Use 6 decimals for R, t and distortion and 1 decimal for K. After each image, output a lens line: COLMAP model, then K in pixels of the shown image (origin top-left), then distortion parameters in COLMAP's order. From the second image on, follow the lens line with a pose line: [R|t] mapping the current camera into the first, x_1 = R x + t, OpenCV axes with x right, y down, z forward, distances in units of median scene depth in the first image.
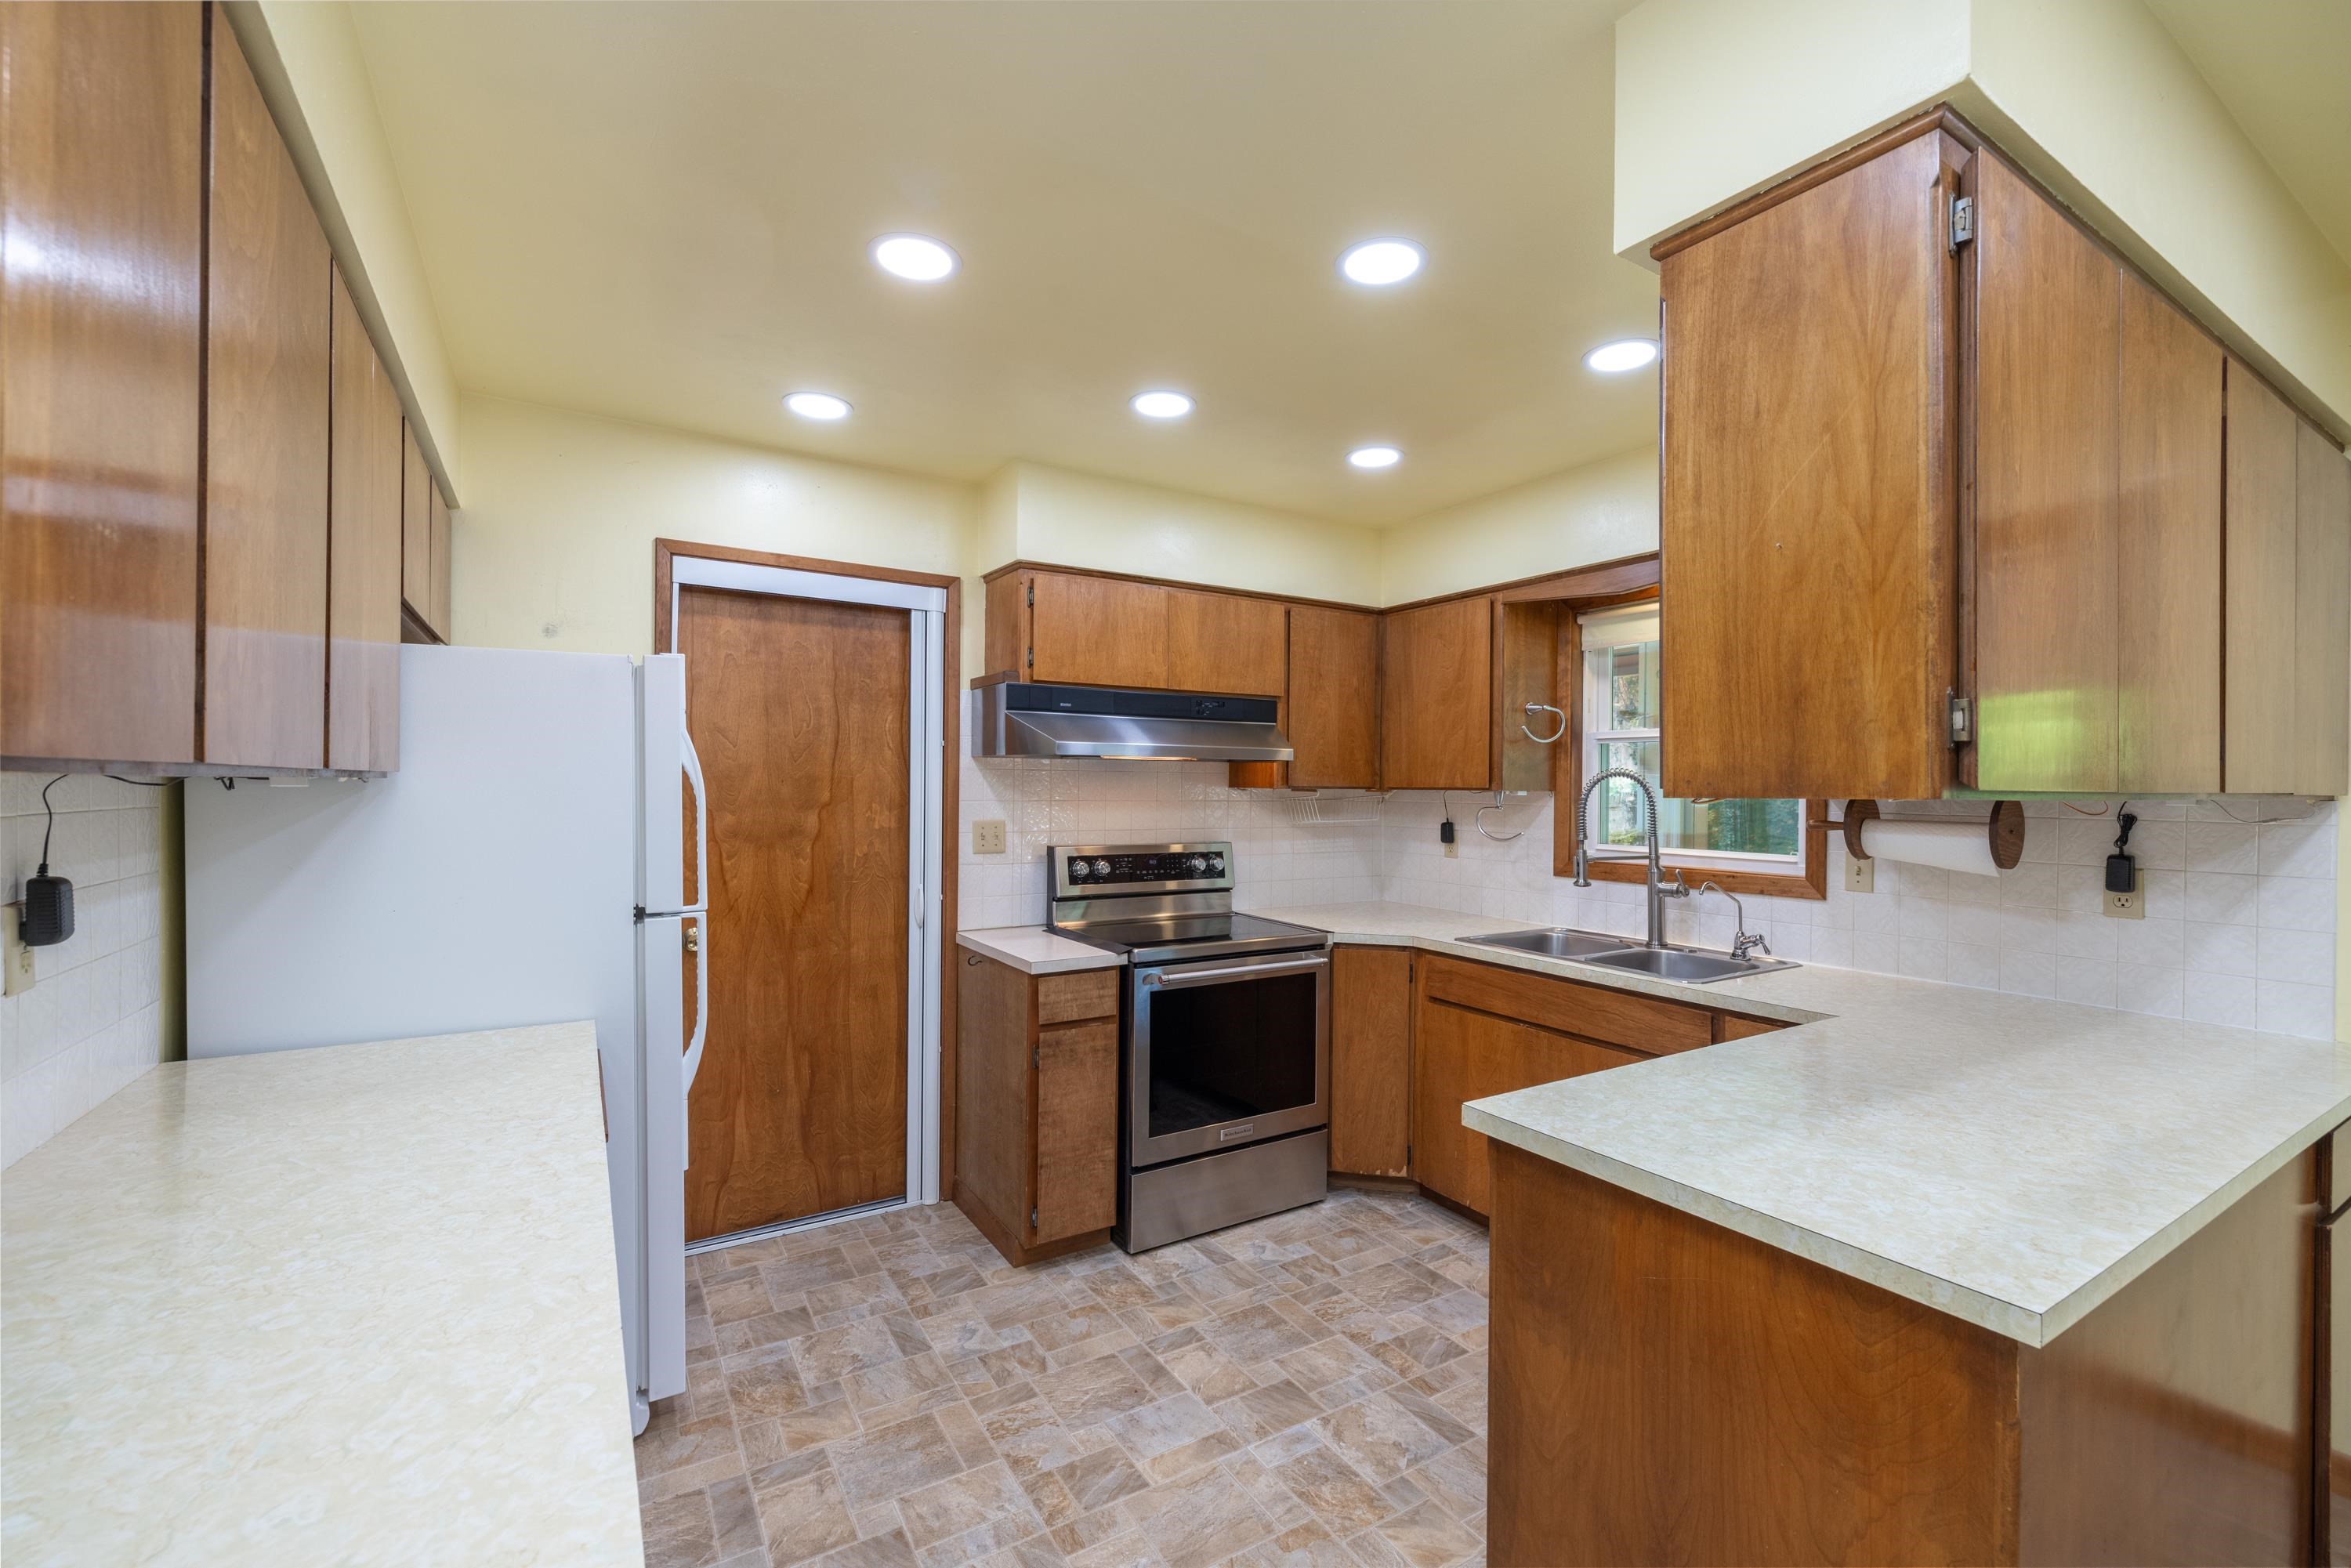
lens RADIAL K [[1006.9, 0, 1165.3], [0, 1006.9, 783.8], [0, 0, 1]] dist [0.000654, 0.000565]
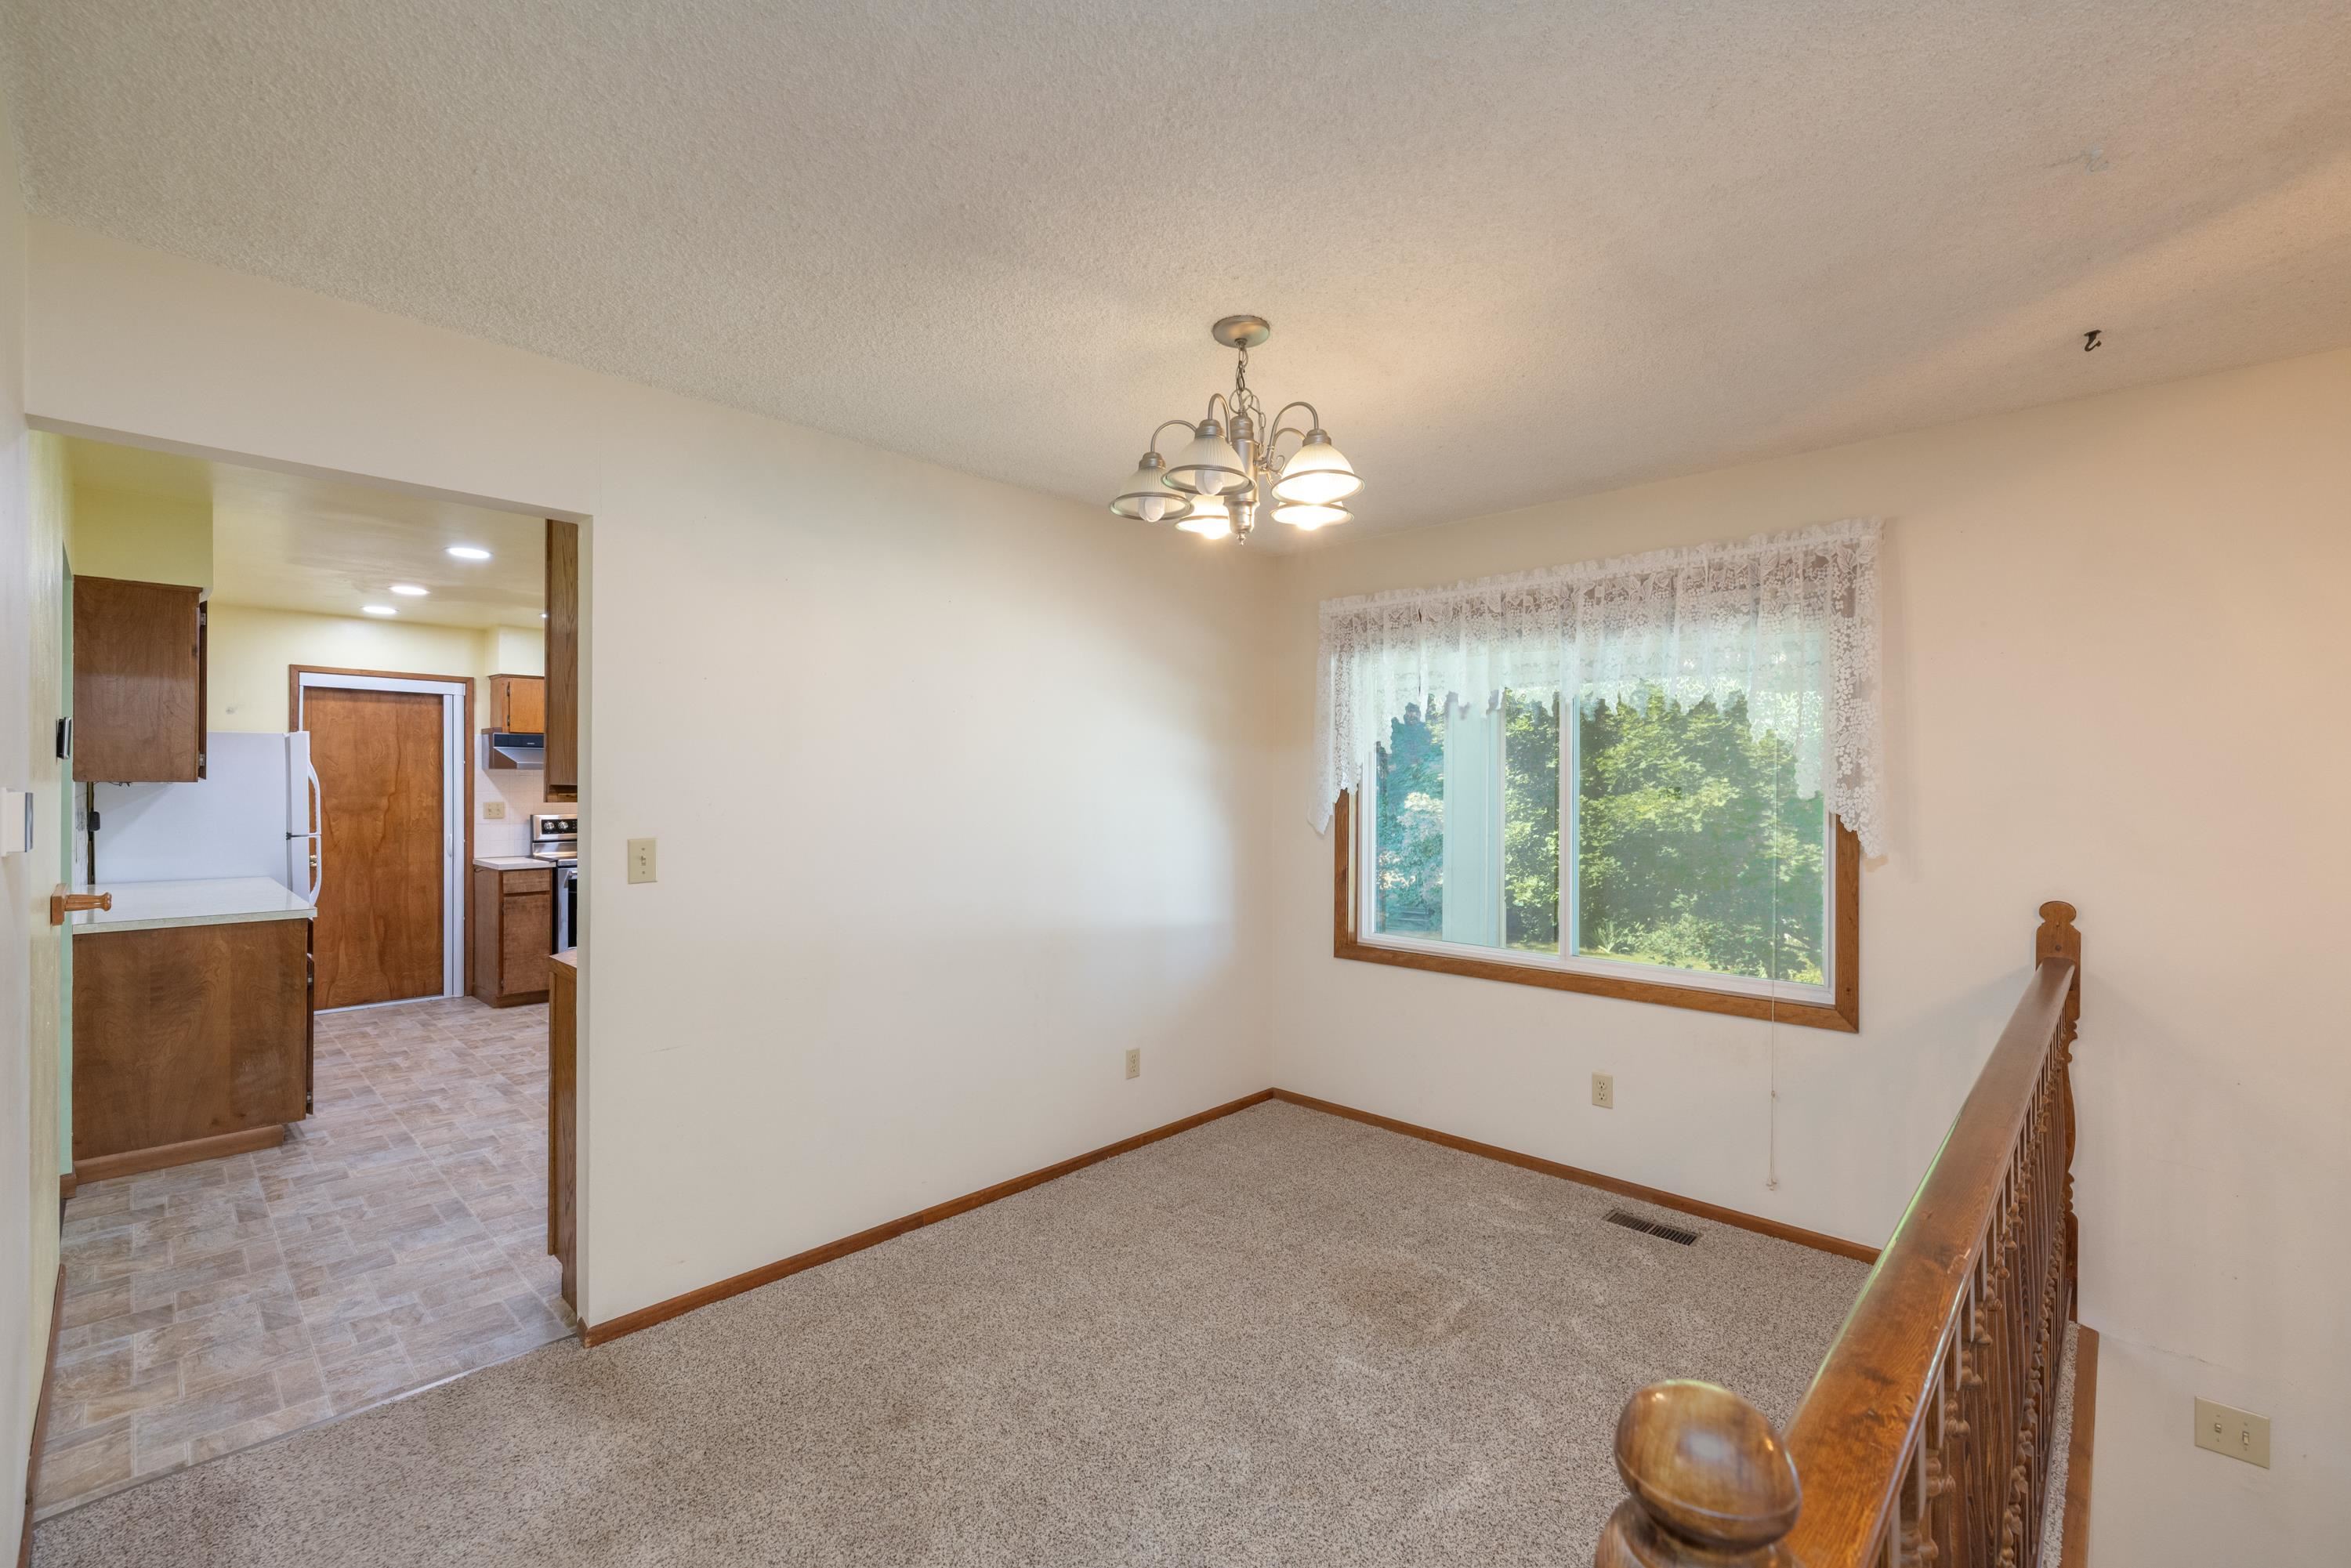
lens RADIAL K [[1006.9, 0, 1174.0], [0, 1006.9, 786.0], [0, 0, 1]] dist [0.000654, 0.000565]
pose [[0.962694, -0.006326, 0.270519, 0.632838], [0.004803, 0.999969, 0.006291, 0.000003], [-0.270550, -0.004757, 0.962694, -1.379766]]
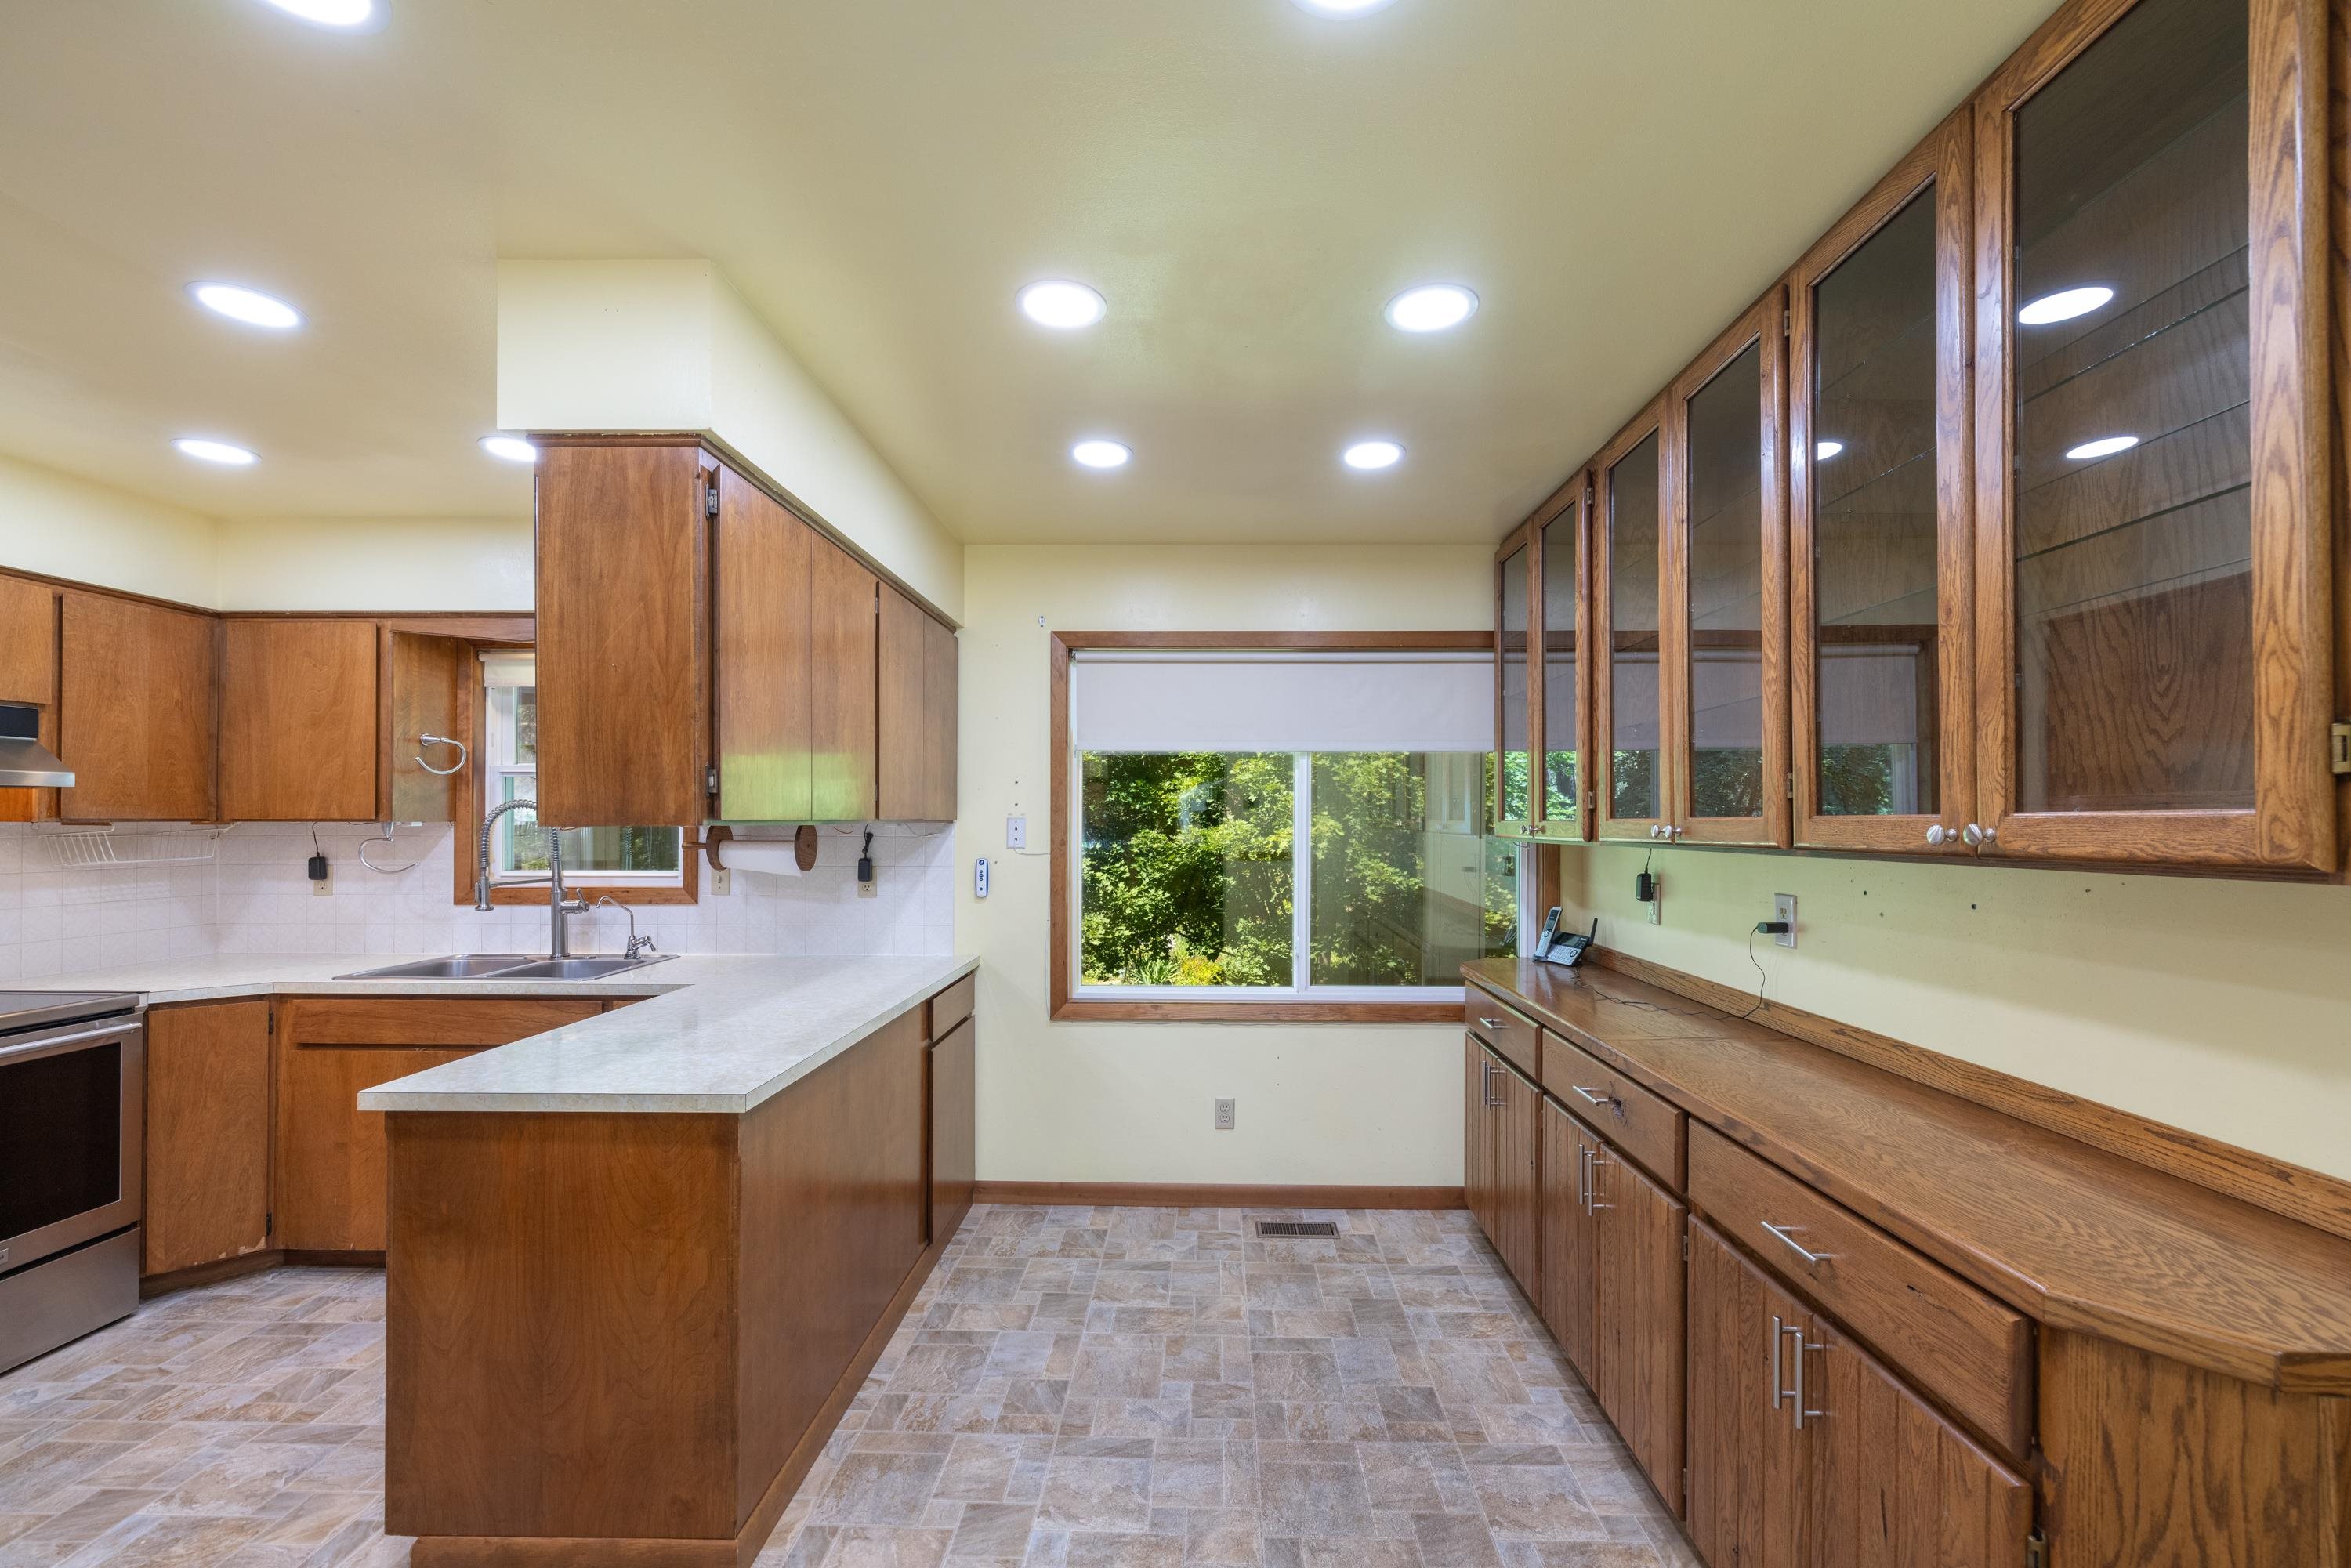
lens RADIAL K [[1006.9, 0, 1207.2], [0, 1006.9, 813.2], [0, 0, 1]] dist [0.000654, 0.000565]
pose [[0.534025, -0.004181, 0.845459, -0.080808], [0.002583, 0.999991, 0.003313, -0.003221], [-0.845465, 0.000415, 0.534031, -0.222348]]
